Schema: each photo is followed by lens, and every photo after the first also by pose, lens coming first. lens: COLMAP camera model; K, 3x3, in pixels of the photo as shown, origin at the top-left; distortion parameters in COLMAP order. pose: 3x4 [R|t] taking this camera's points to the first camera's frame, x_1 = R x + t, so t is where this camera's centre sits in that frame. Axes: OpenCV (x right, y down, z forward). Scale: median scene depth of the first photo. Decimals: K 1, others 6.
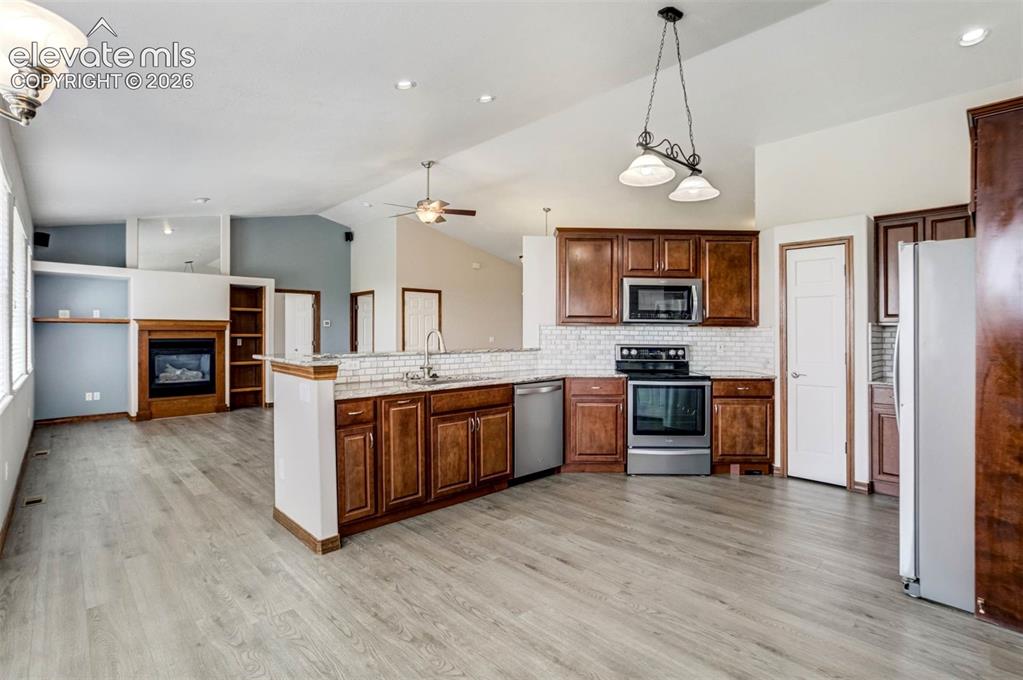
lens RADIAL K [[492.4, 0, 511.6], [0, 492.4, 323.1], [0, 0, 1]] dist [-0.040985, 0.015481]
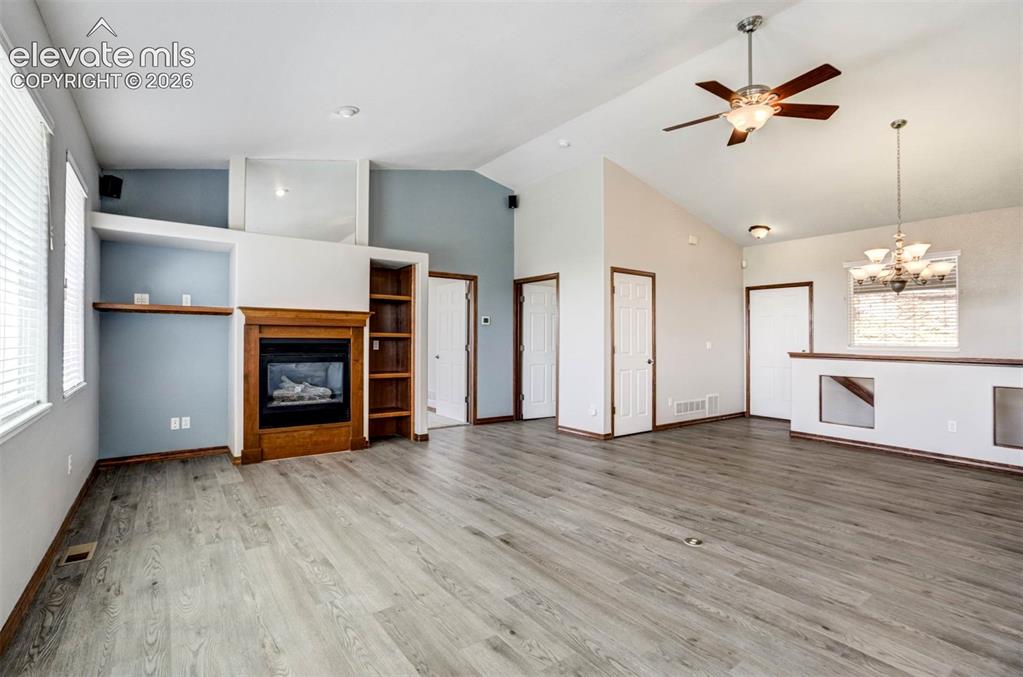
lens RADIAL K [[492.4, 0, 524.6], [0, 492.4, 331.3], [0, 0, 1]] dist [-0.040985, 0.015481]
pose [[0.993257, 0.006725, -0.115734, -0.511275], [-0.006701, 0.999977, 0.000598, 0.033440], [0.115735, 0.000181, 0.993280, 0.622679]]
